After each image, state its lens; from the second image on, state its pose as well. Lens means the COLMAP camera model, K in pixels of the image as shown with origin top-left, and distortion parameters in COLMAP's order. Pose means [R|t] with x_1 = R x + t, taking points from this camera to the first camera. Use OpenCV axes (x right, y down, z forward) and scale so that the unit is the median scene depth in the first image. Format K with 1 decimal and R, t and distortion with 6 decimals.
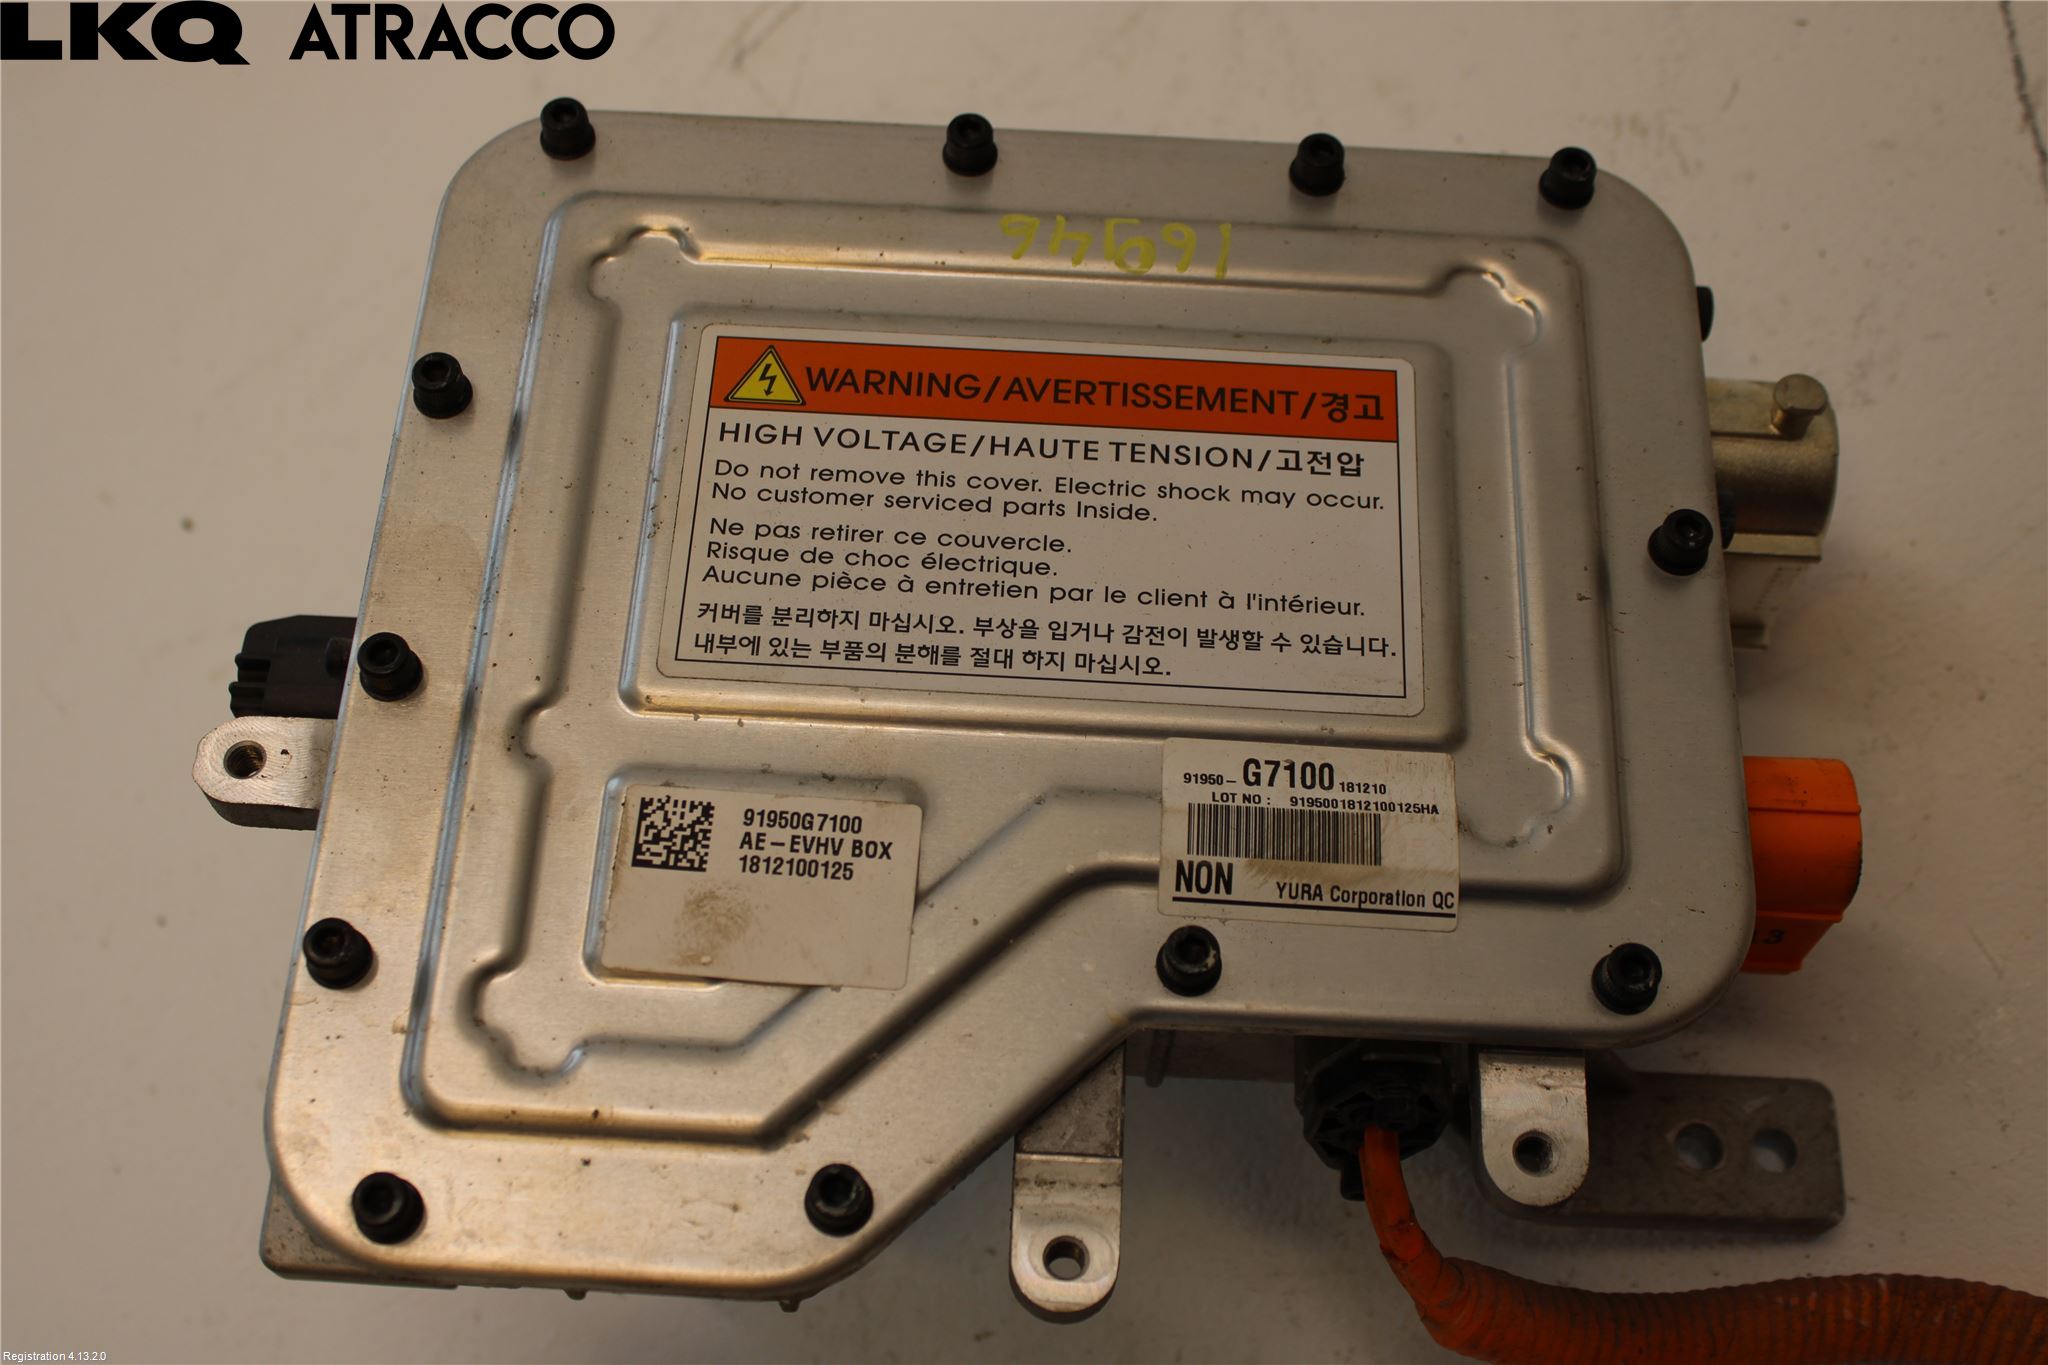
lens RADIAL K [[2591.5, 0, 1024.0], [0, 2591.5, 682.5], [0, 0, 1]] dist [0.005688, 0.002194]
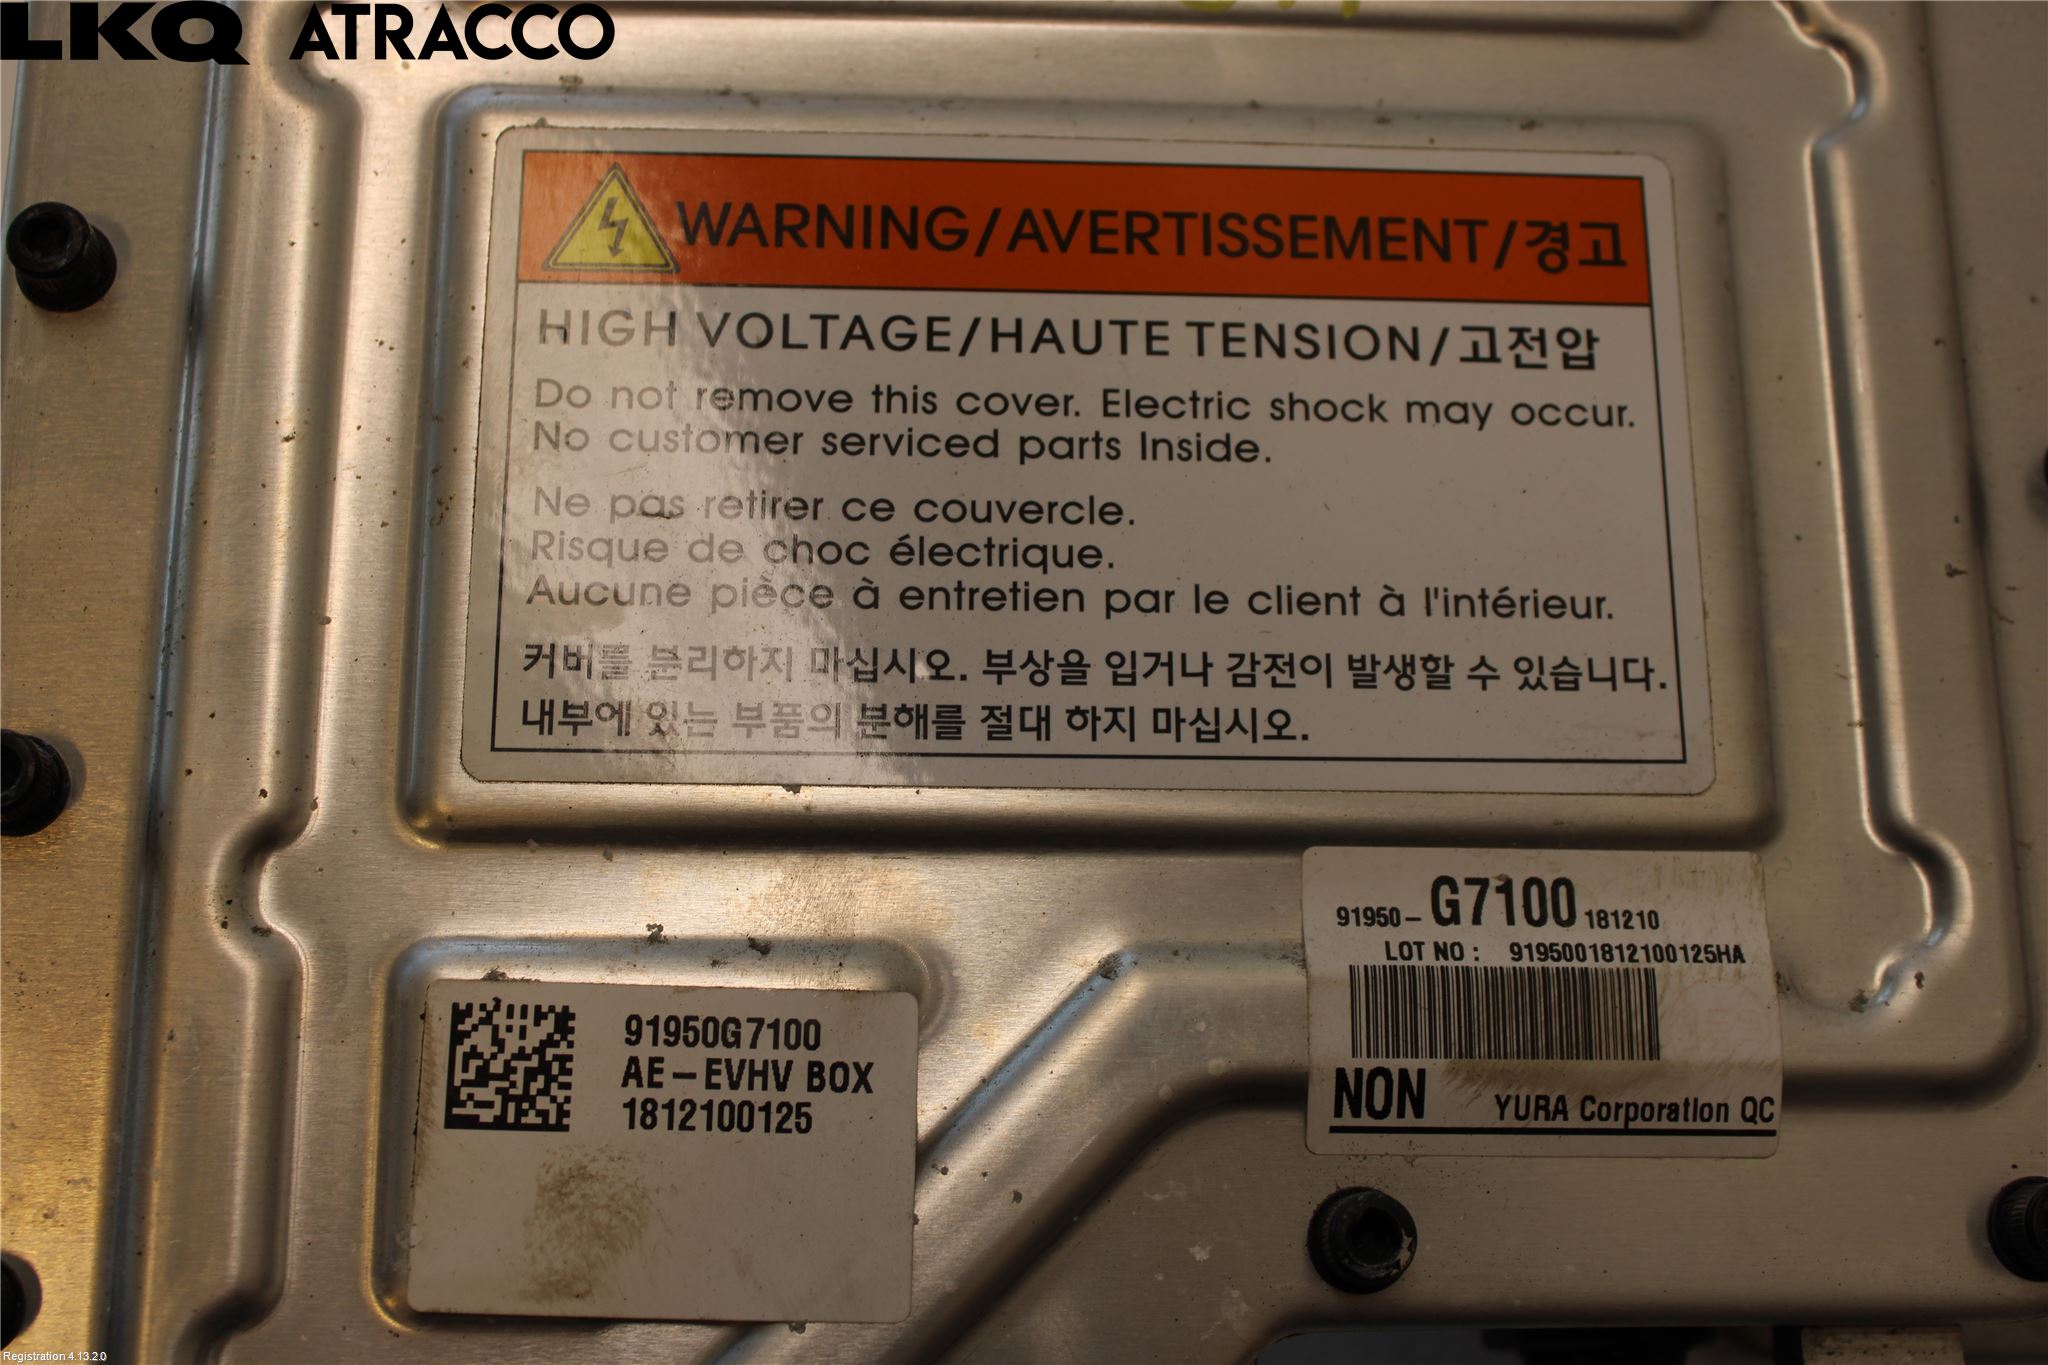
lens RADIAL K [[2831.4, 0, 1024.0], [0, 2831.4, 682.5], [0, 0, 1]] dist [-0.045512, 0.066830]
pose [[0.997573, -0.037663, 0.058559, -0.048786], [0.024017, 0.975580, 0.218326, -0.162420], [-0.065352, -0.216390, 0.974117, 0.353854]]
